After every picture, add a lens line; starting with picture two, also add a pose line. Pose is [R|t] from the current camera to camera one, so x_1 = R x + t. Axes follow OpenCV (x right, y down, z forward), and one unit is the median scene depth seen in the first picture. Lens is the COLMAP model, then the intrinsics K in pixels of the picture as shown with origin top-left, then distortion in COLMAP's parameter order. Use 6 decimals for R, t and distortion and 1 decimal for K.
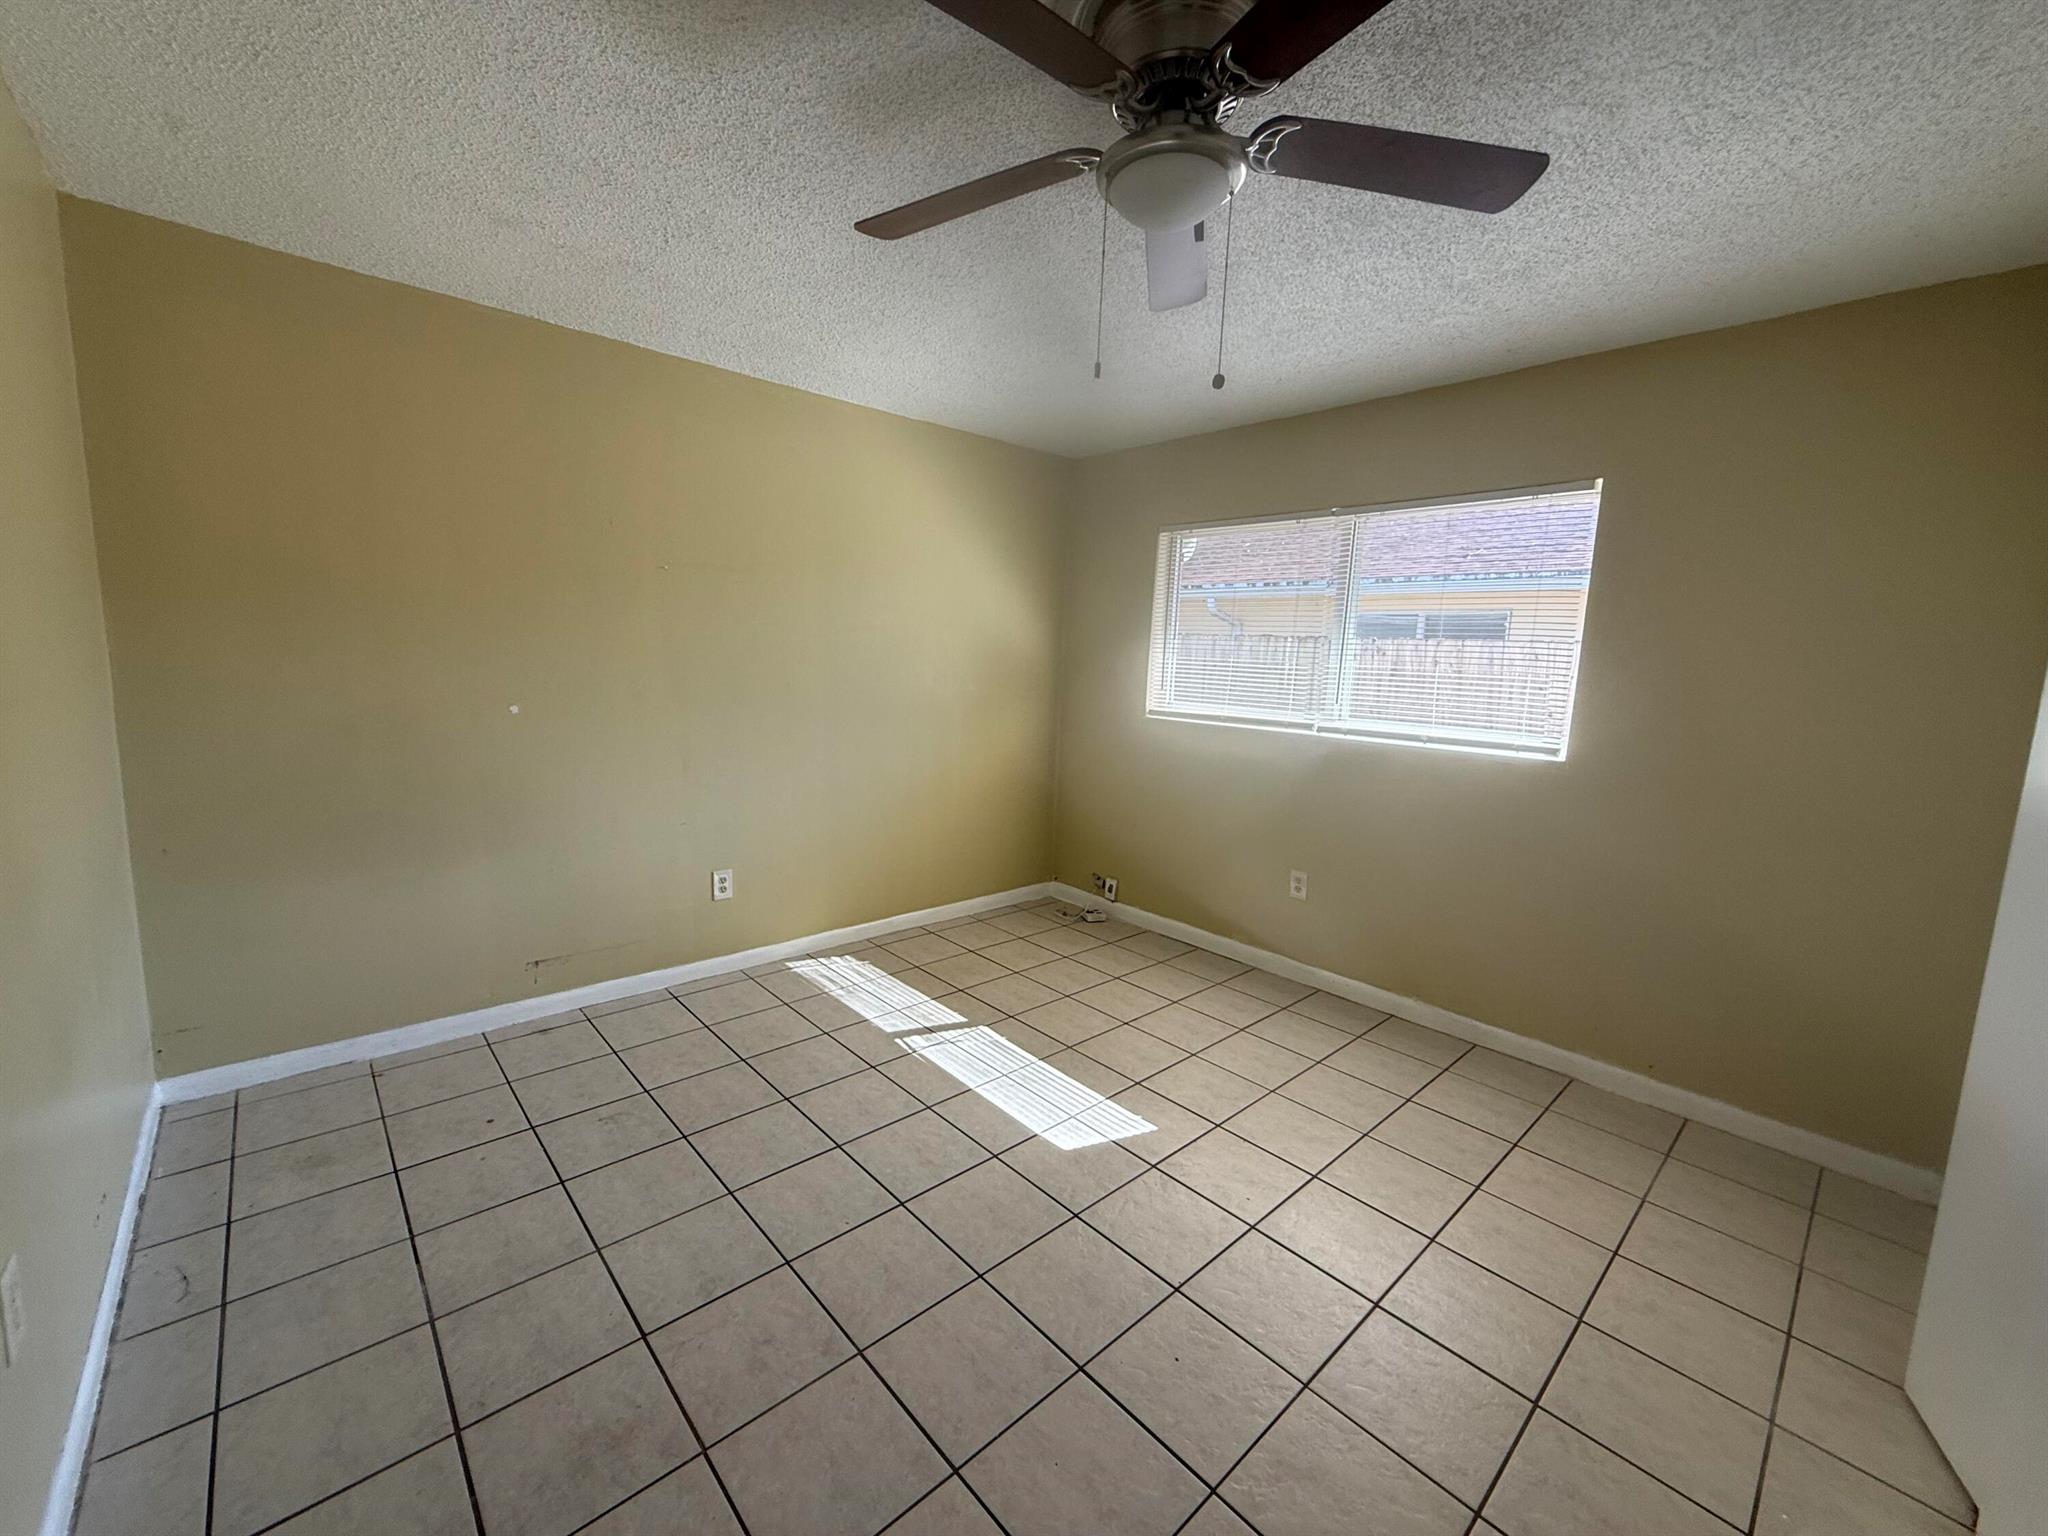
lens RADIAL K [[815.2, 0, 1017.8], [0, 815.2, 767.6], [0, 0, 1]] dist [0.001817, 0.000052]
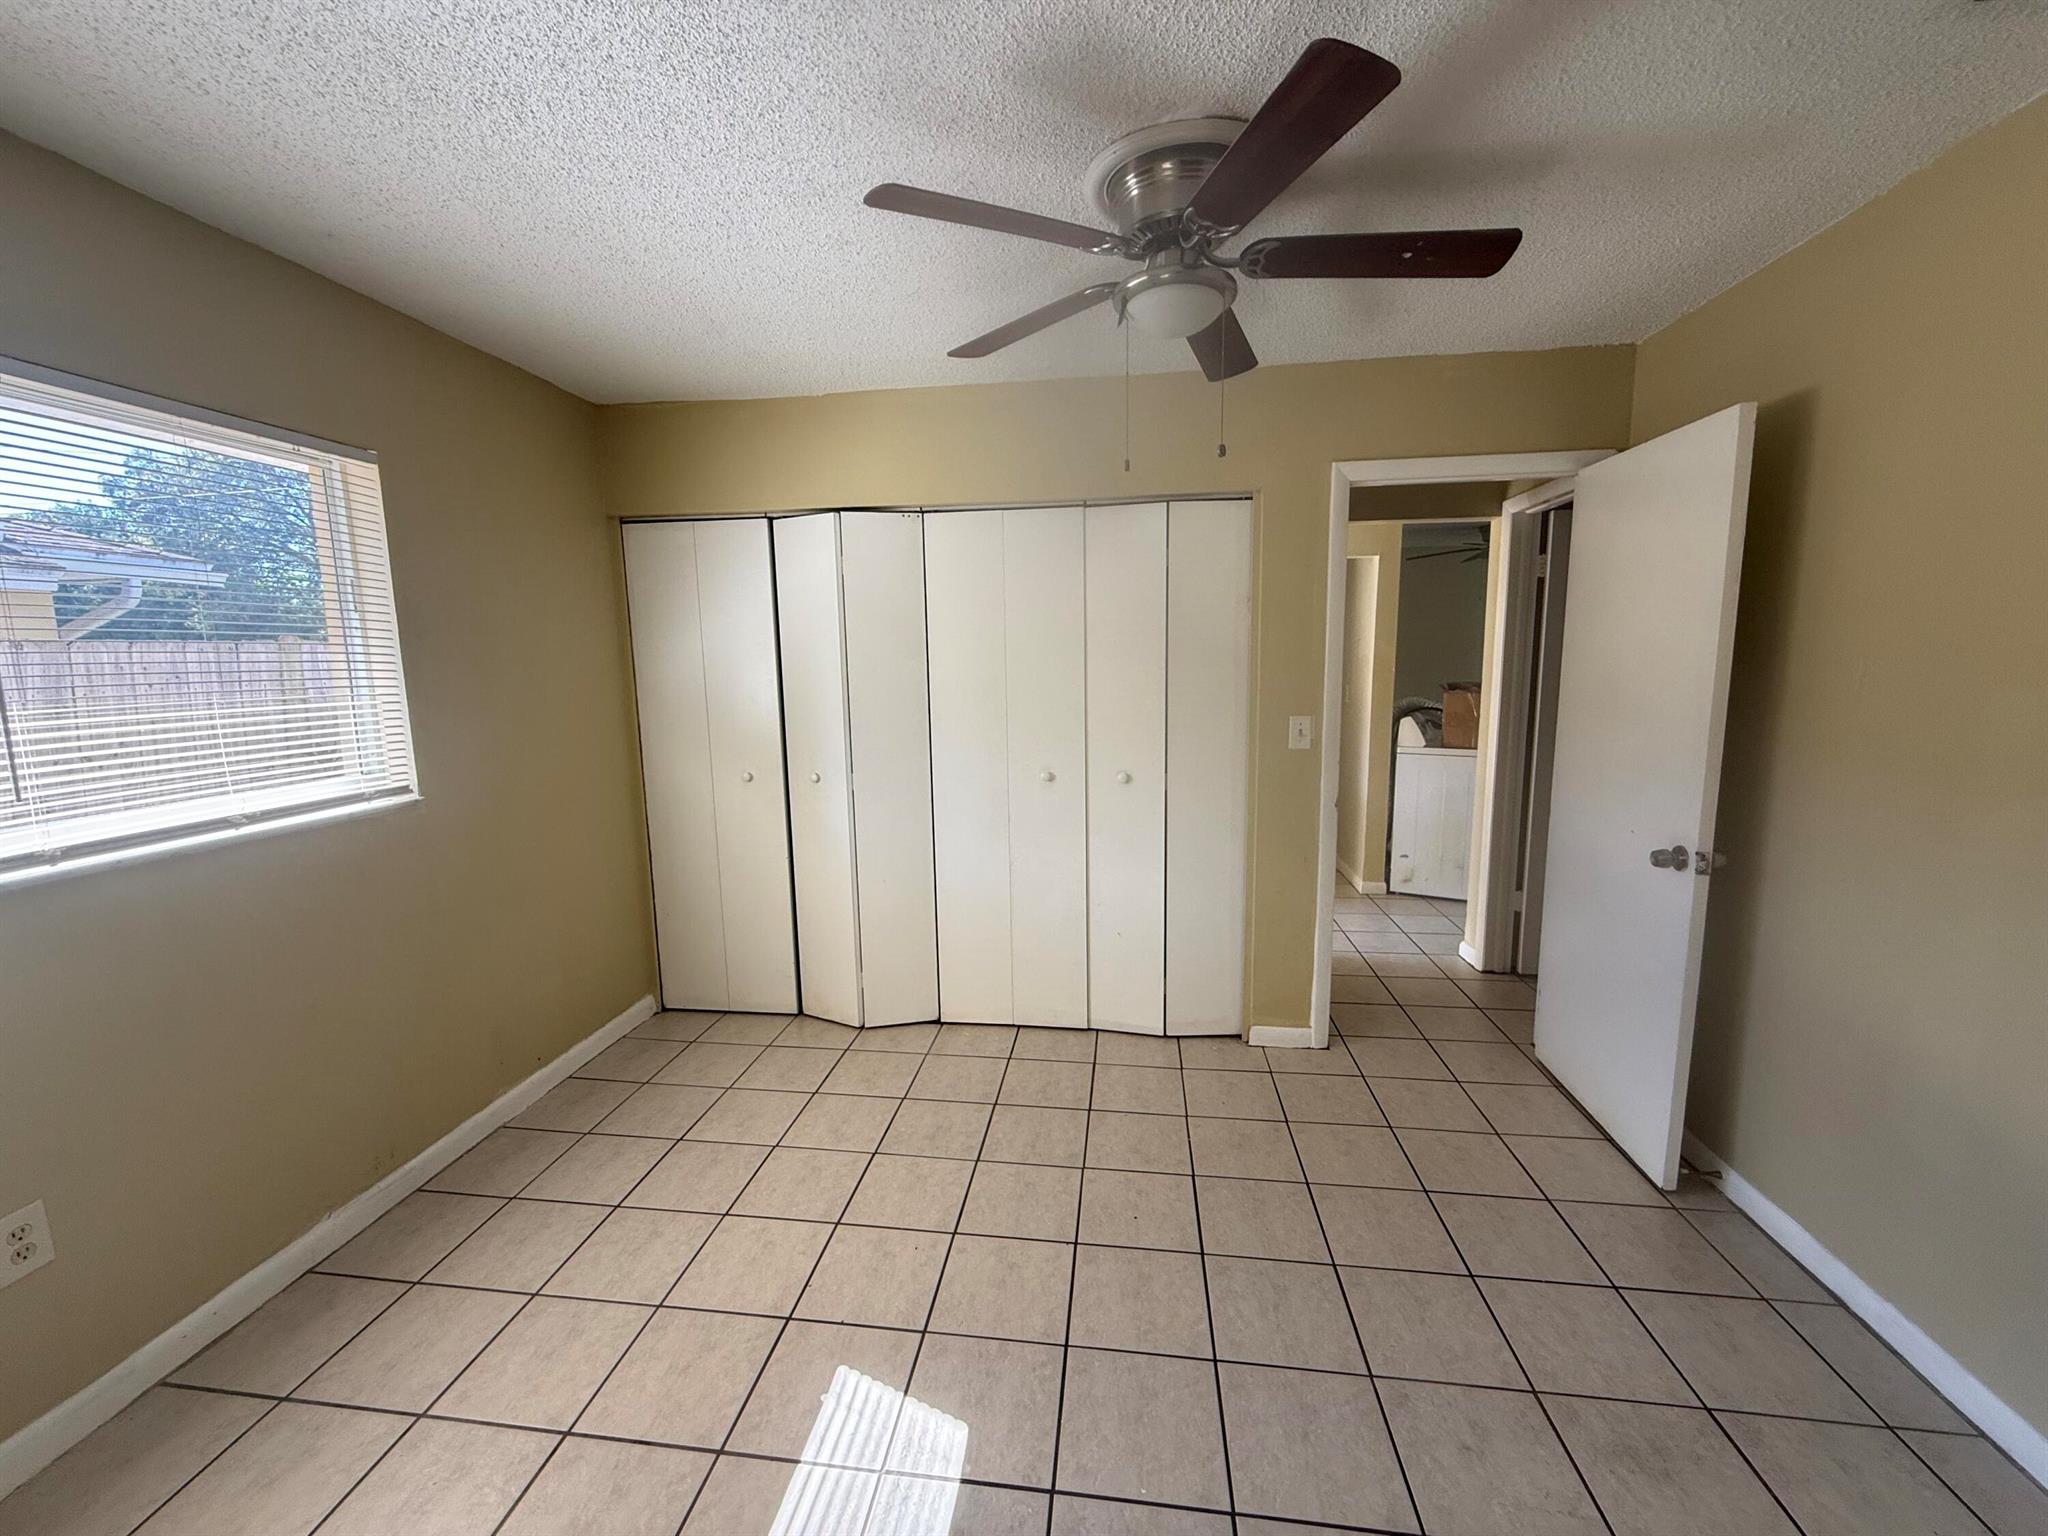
lens RADIAL K [[815.2, 0, 1017.8], [0, 815.2, 767.6], [0, 0, 1]] dist [0.001817, 0.000052]
pose [[-0.641670, -0.136906, 0.754663, -0.336402], [0.093930, 0.962506, 0.254478, -0.189882], [-0.761208, 0.234176, -0.604751, 1.034870]]
